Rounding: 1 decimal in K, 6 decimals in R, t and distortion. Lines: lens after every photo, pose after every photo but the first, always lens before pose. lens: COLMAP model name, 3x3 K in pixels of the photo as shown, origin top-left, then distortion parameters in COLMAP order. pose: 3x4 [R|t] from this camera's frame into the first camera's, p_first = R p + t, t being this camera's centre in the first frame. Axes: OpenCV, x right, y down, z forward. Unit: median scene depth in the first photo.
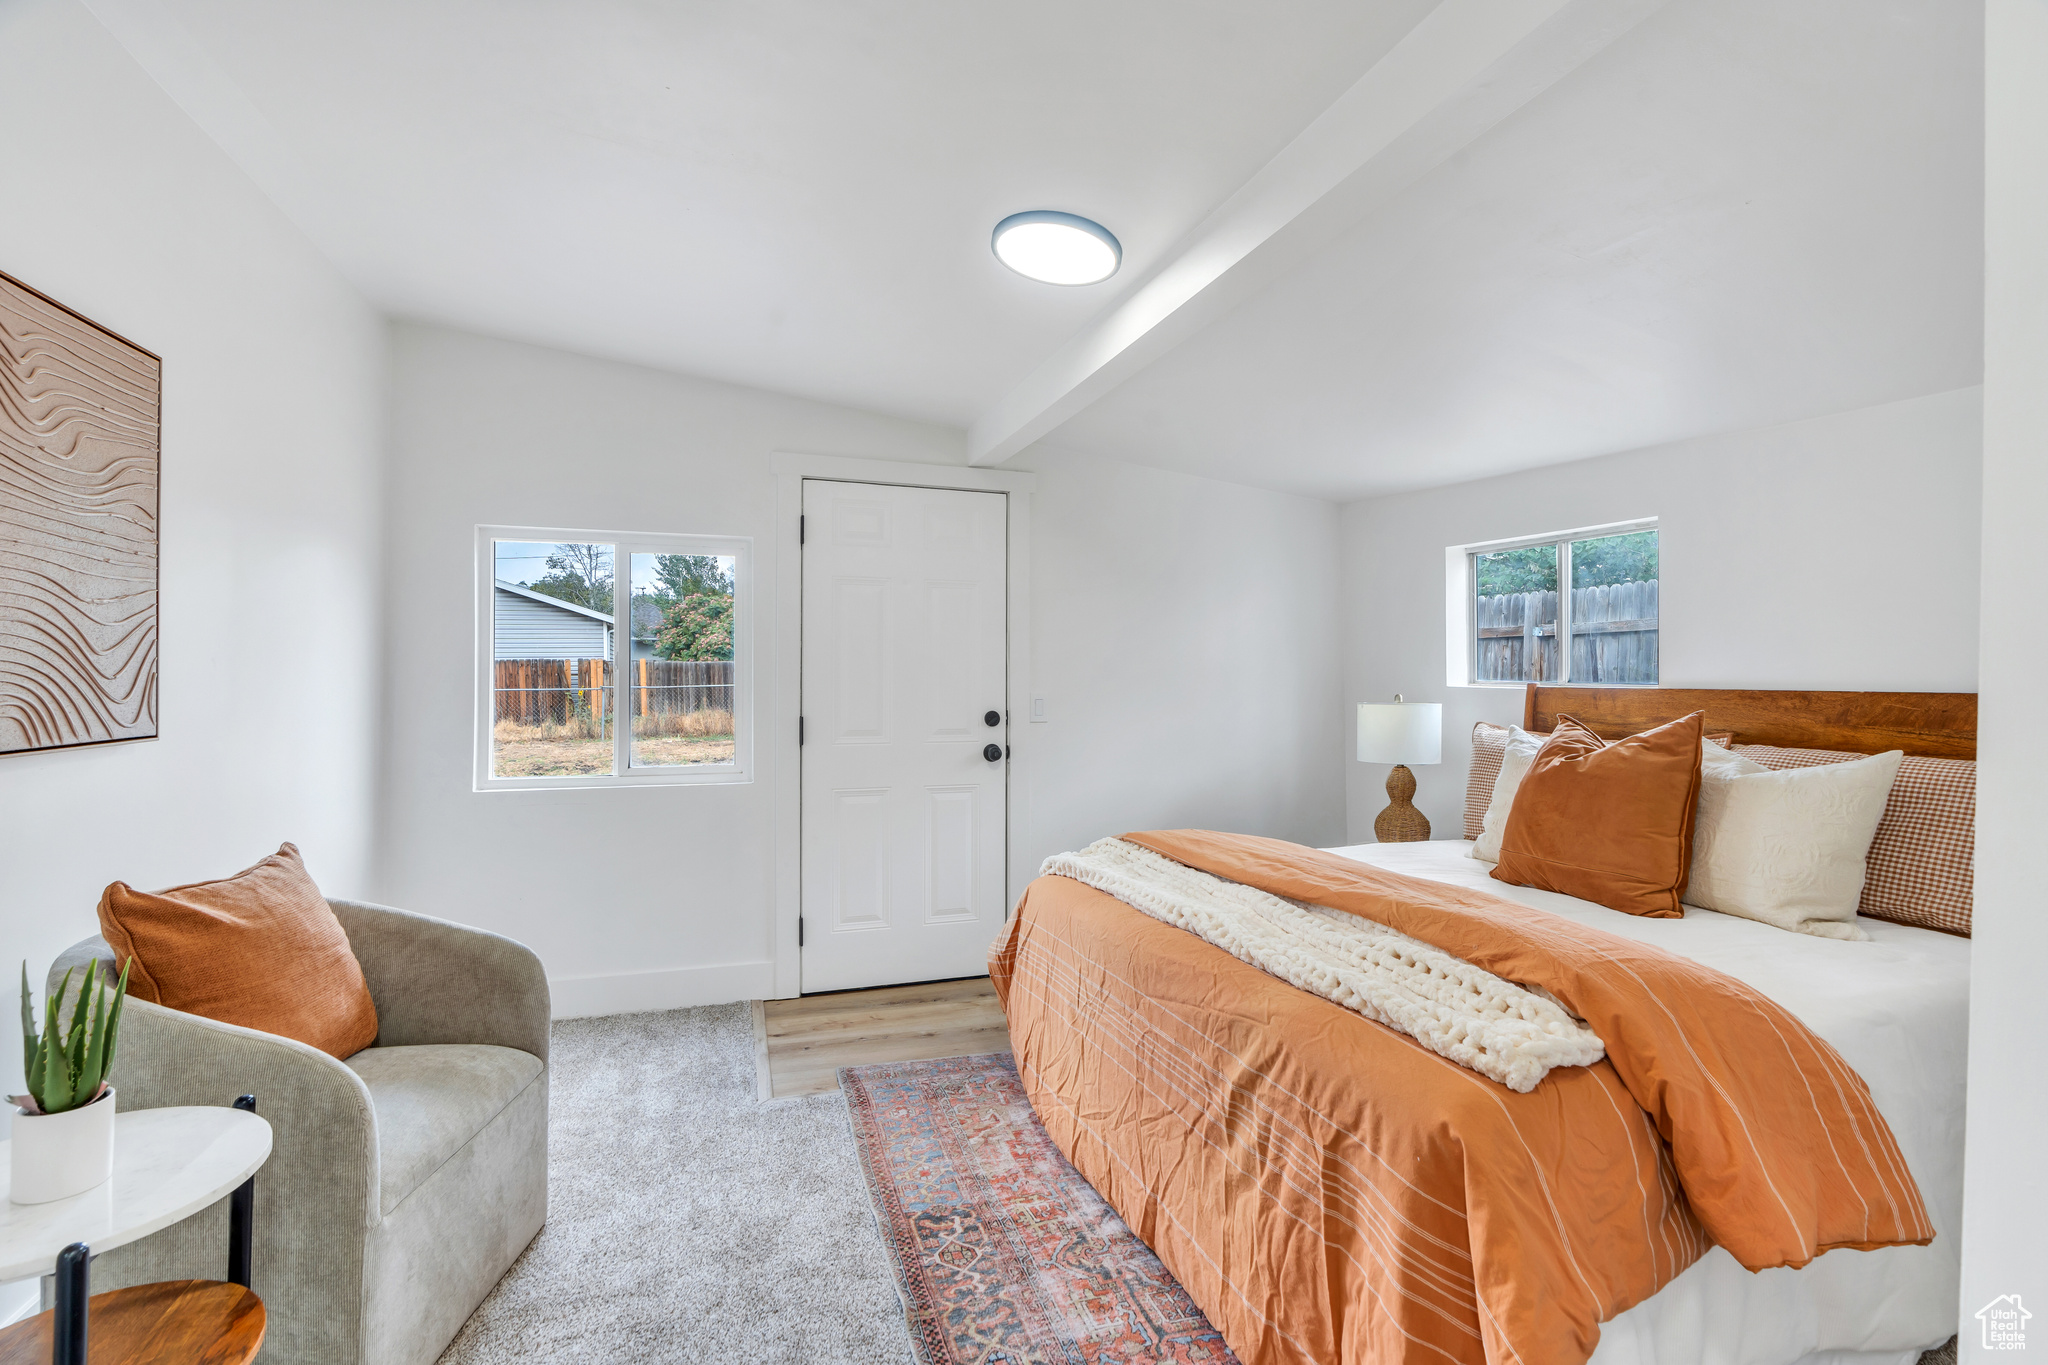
lens RADIAL K [[926.9, 0, 1024.0], [0, 926.9, 682.5], [0, 0, 1]] dist [0.000034, 0.000386]
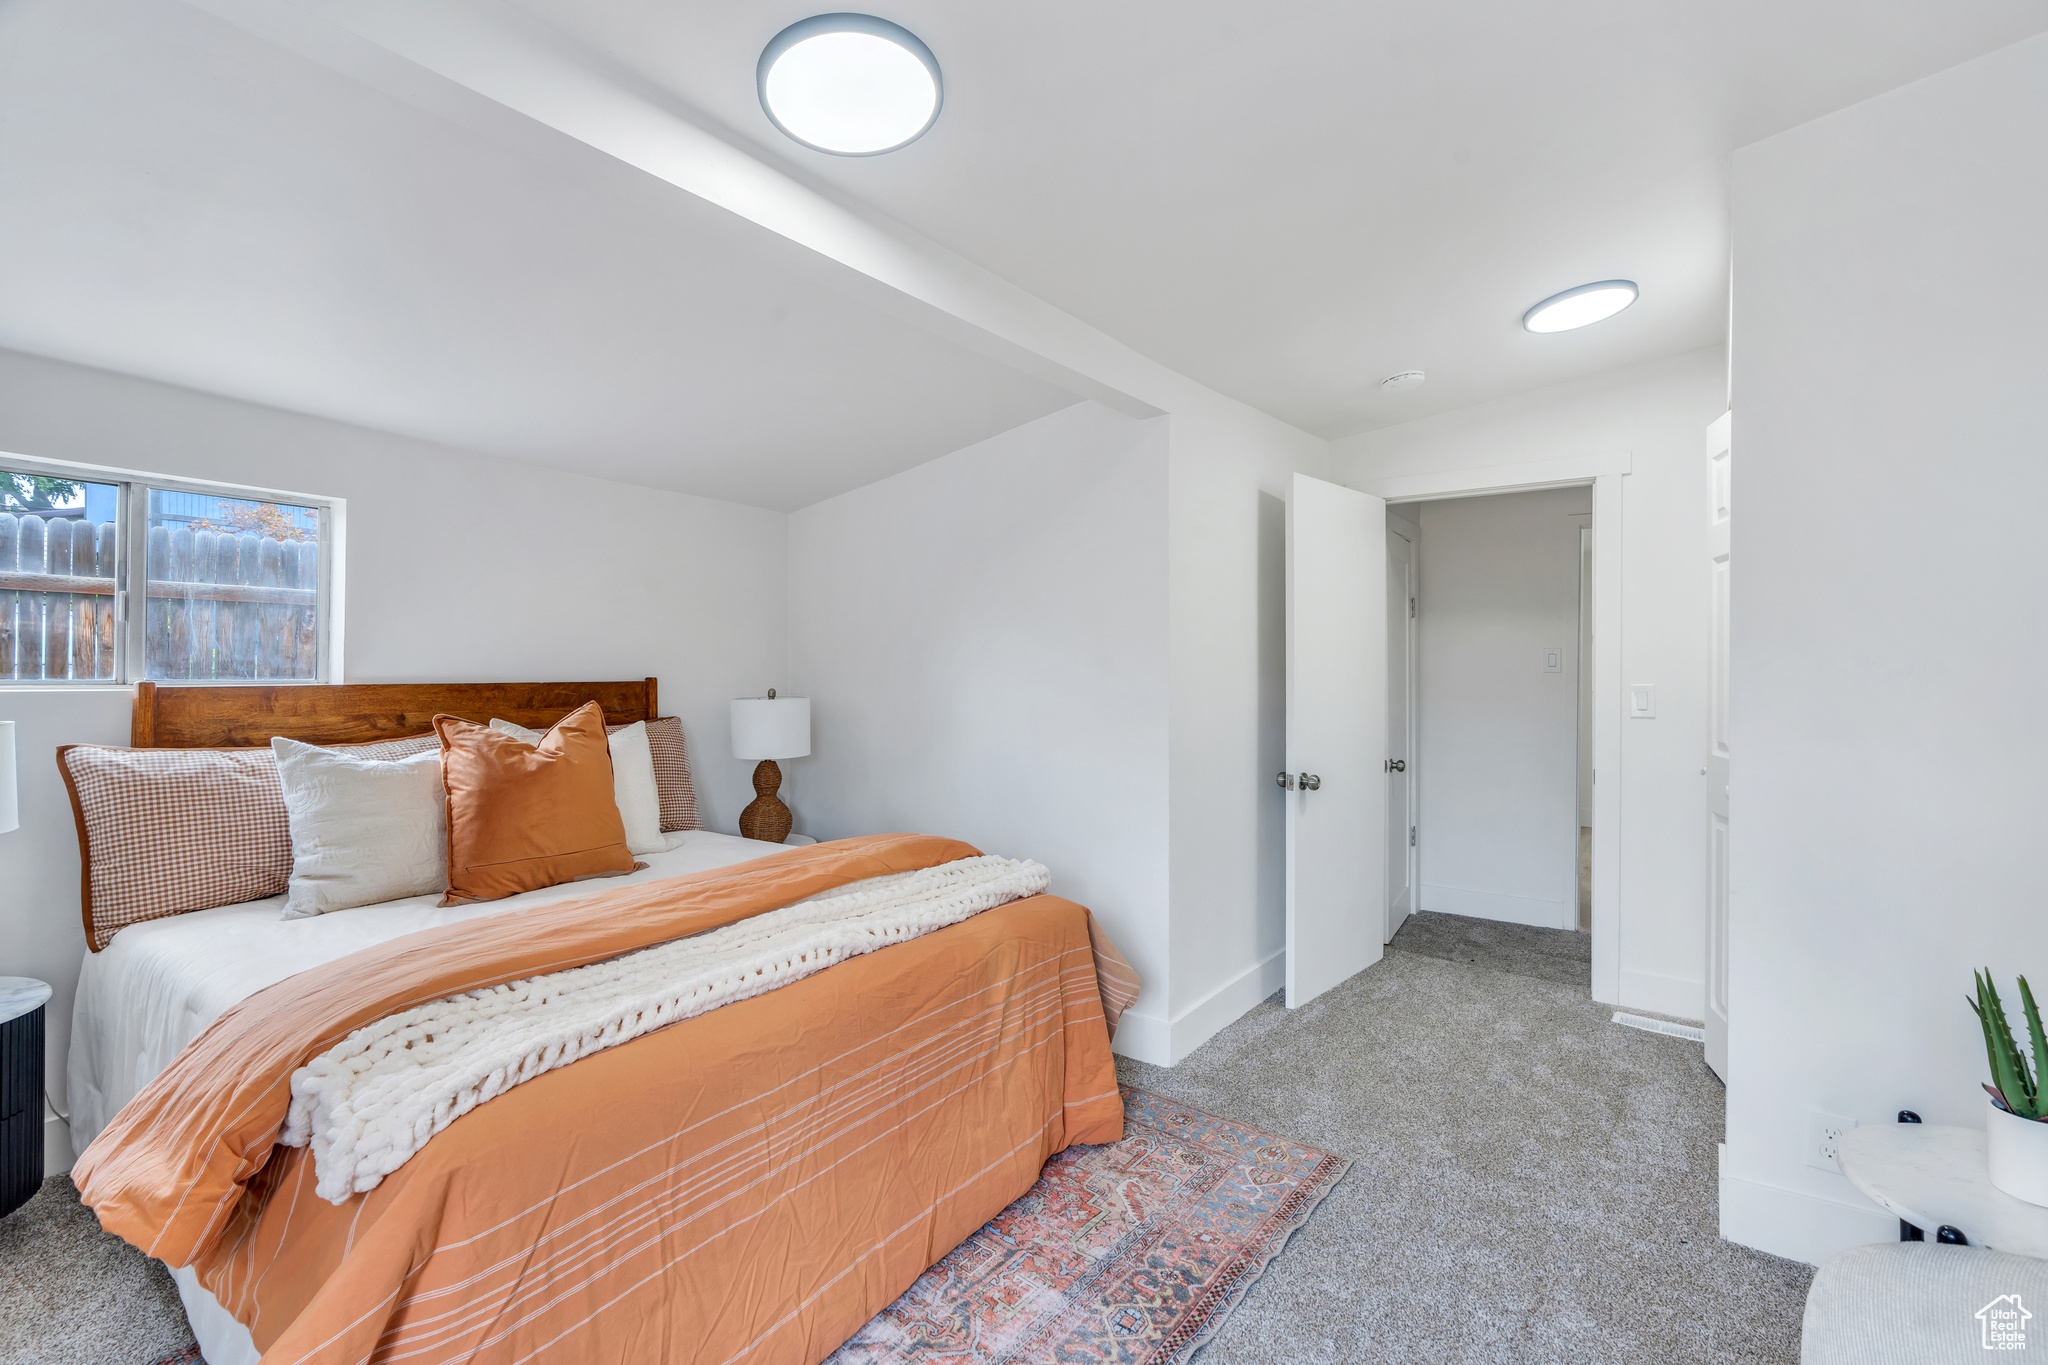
lens RADIAL K [[959.1, 0, 1025.9], [0, 959.1, 654.9], [0, 0, 1]] dist [0.000263, 0.000095]
pose [[-0.575578, 0.001591, 0.817745, -0.689246], [-0.005003, 0.999973, -0.005467, -0.028822], [-0.817731, -0.007238, -0.575555, 1.377666]]
